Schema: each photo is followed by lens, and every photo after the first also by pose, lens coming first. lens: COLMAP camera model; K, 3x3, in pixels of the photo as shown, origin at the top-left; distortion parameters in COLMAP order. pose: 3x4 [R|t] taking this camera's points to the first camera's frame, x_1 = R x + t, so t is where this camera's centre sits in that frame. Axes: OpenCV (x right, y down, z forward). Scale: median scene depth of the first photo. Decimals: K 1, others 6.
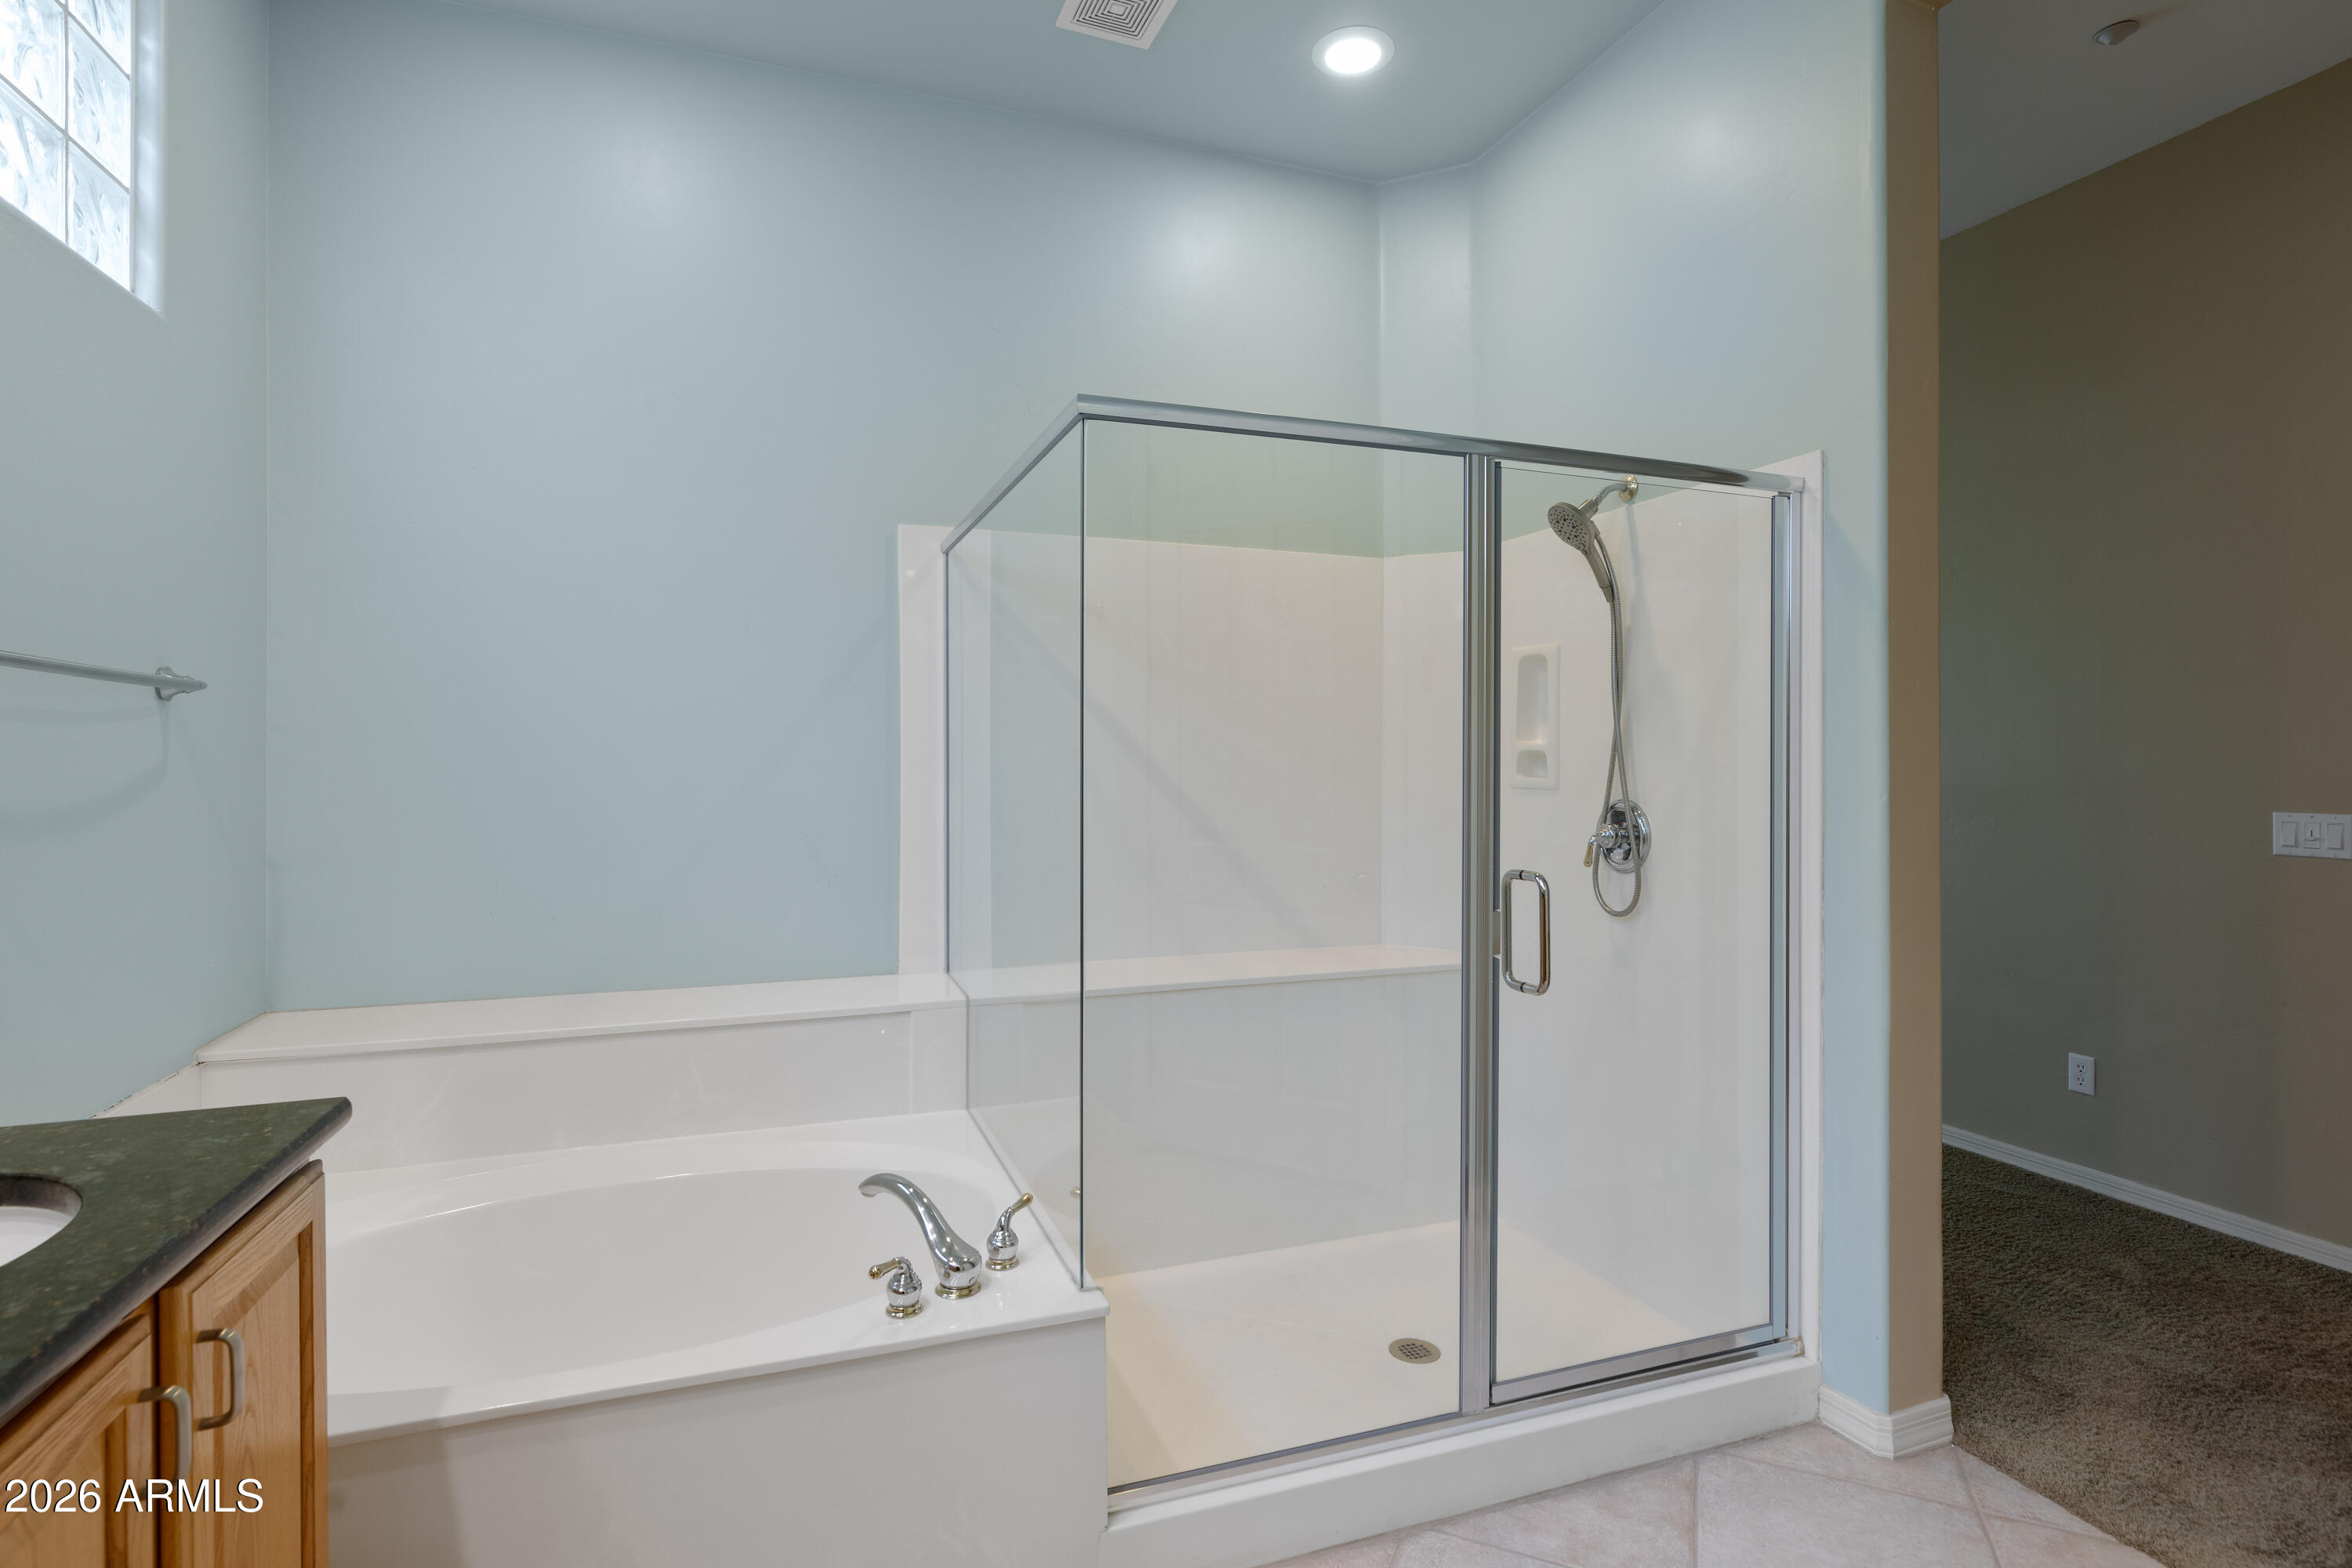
lens RADIAL K [[1114.4, 0, 1117.4], [0, 1114.4, 769.3], [0, 0, 1]] dist [-0.009589, -0.001216]
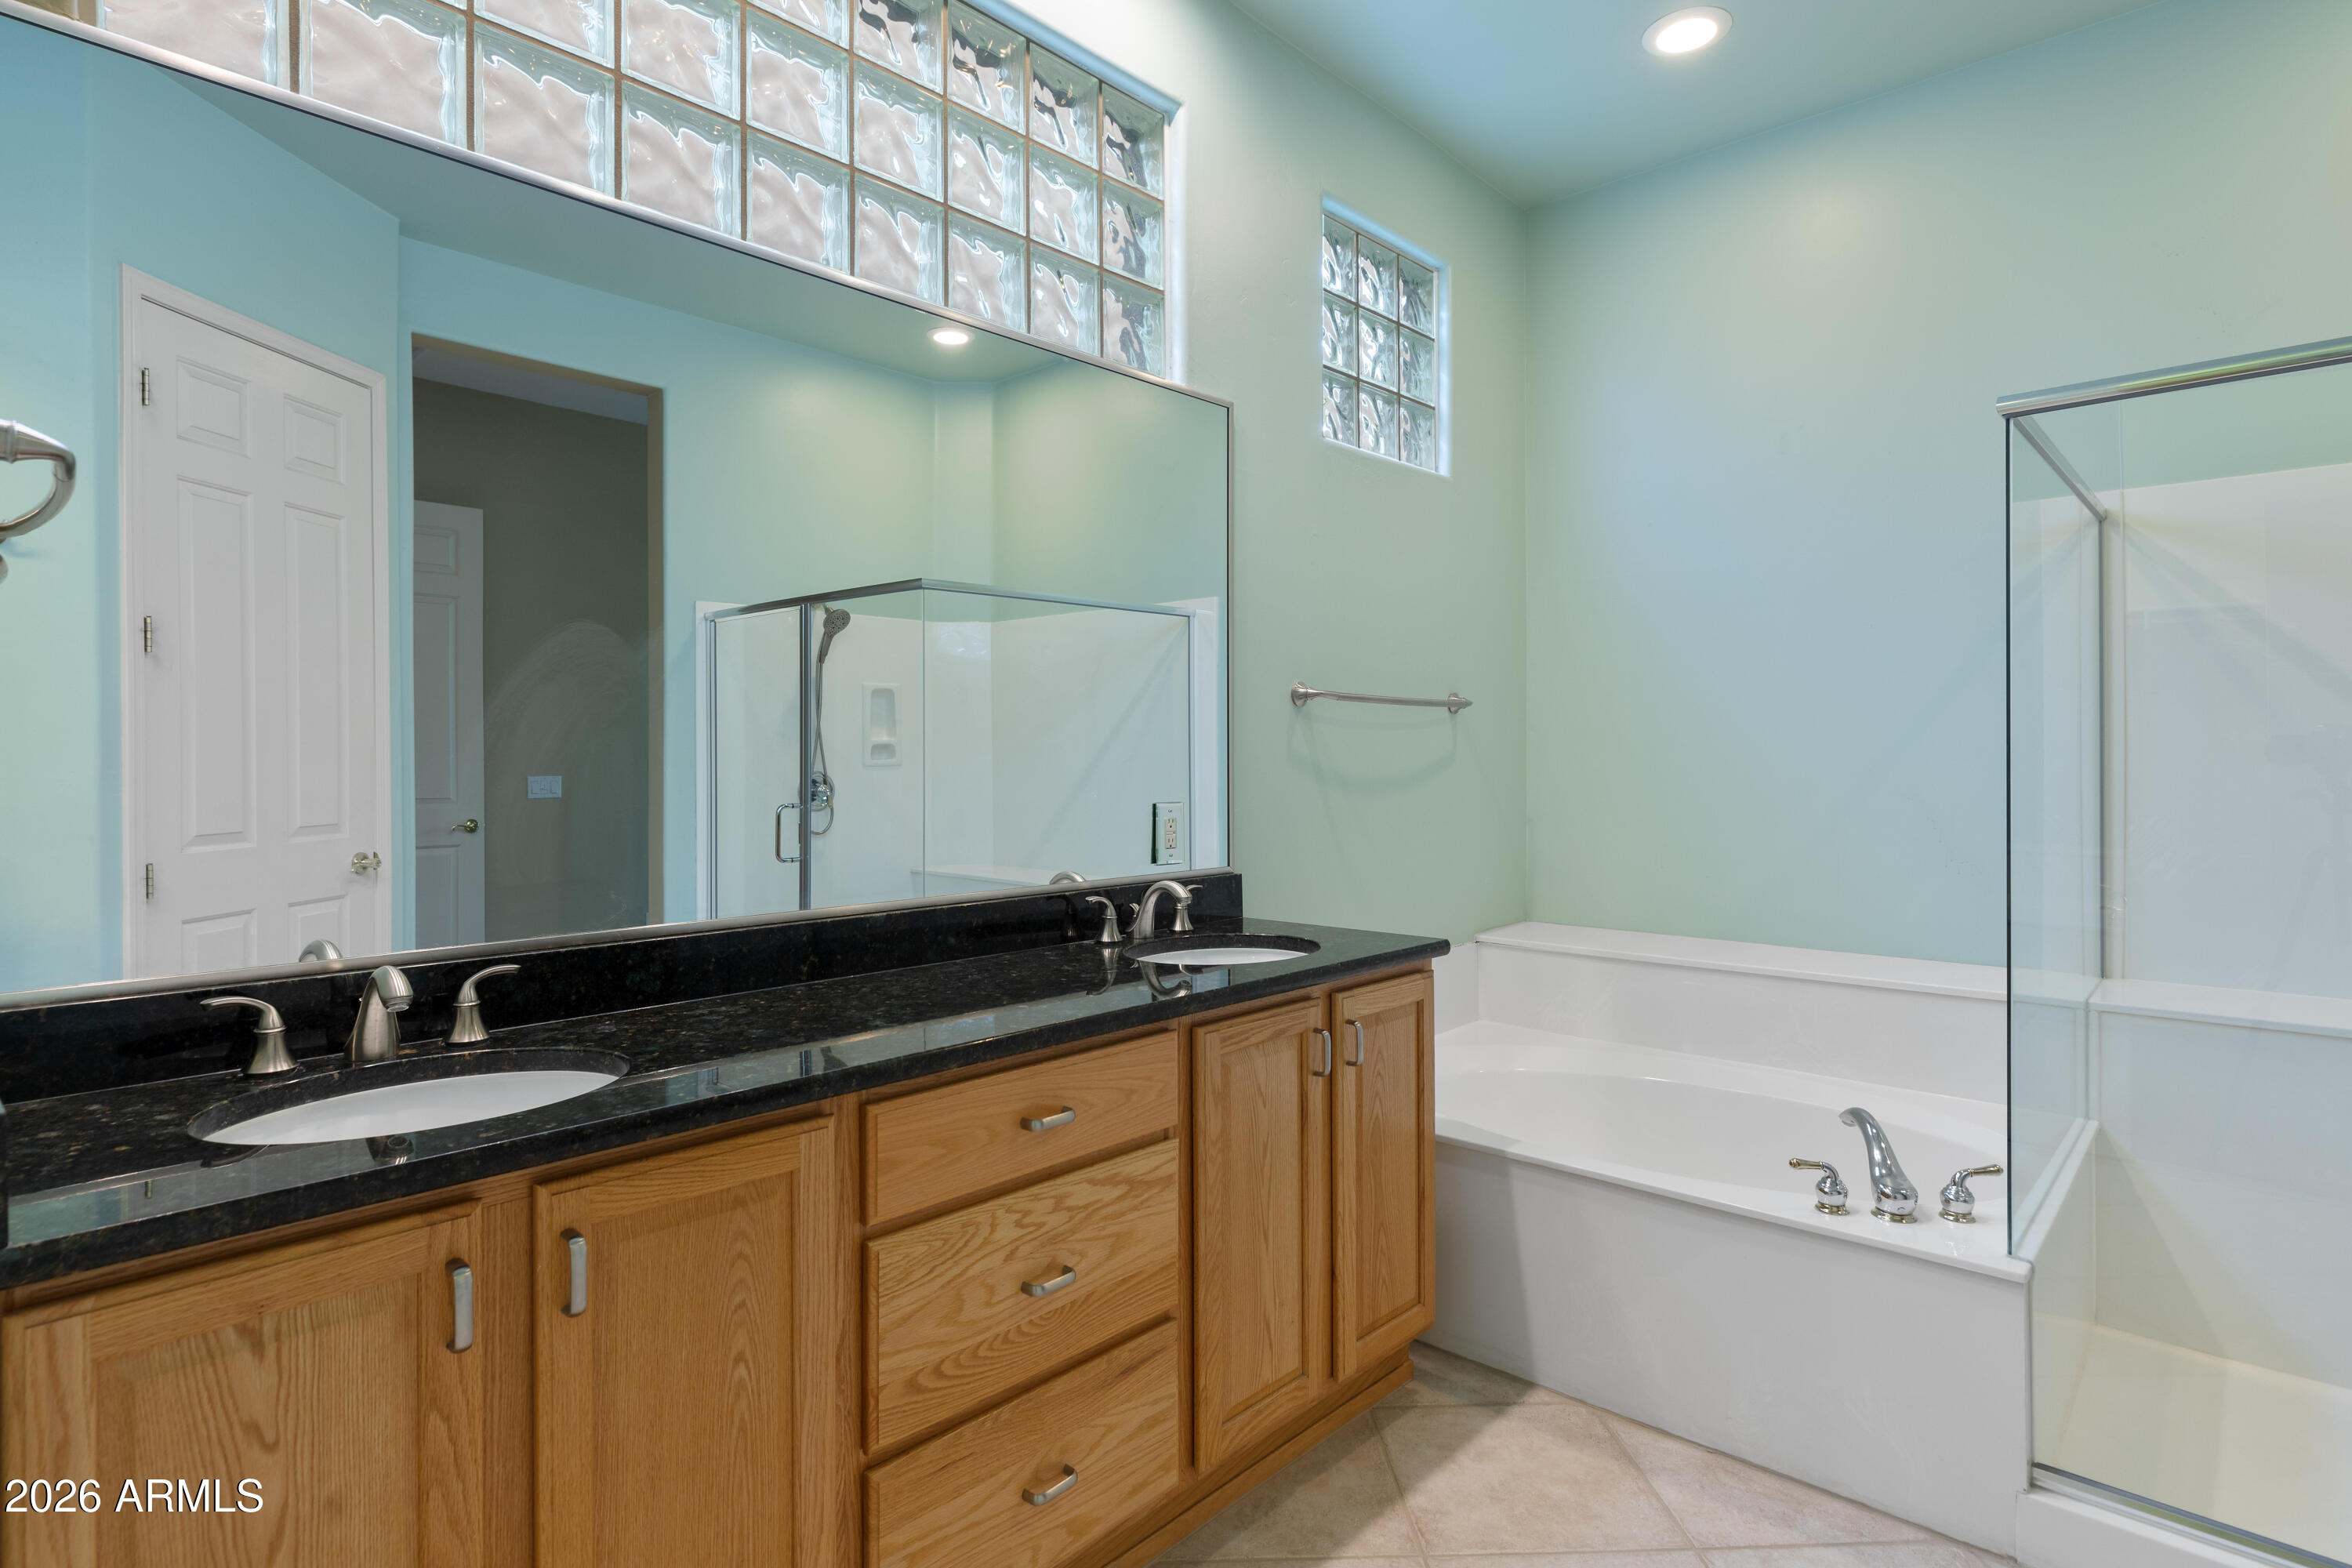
lens RADIAL K [[1114.4, 0, 1117.4], [0, 1114.4, 769.3], [0, 0, 1]] dist [-0.009589, -0.001216]
pose [[0.421200, 0.008928, -0.906924, 0.552601], [0.000427, 0.999949, 0.010042, 0.003386], [0.906968, -0.004617, 0.421175, -0.189467]]
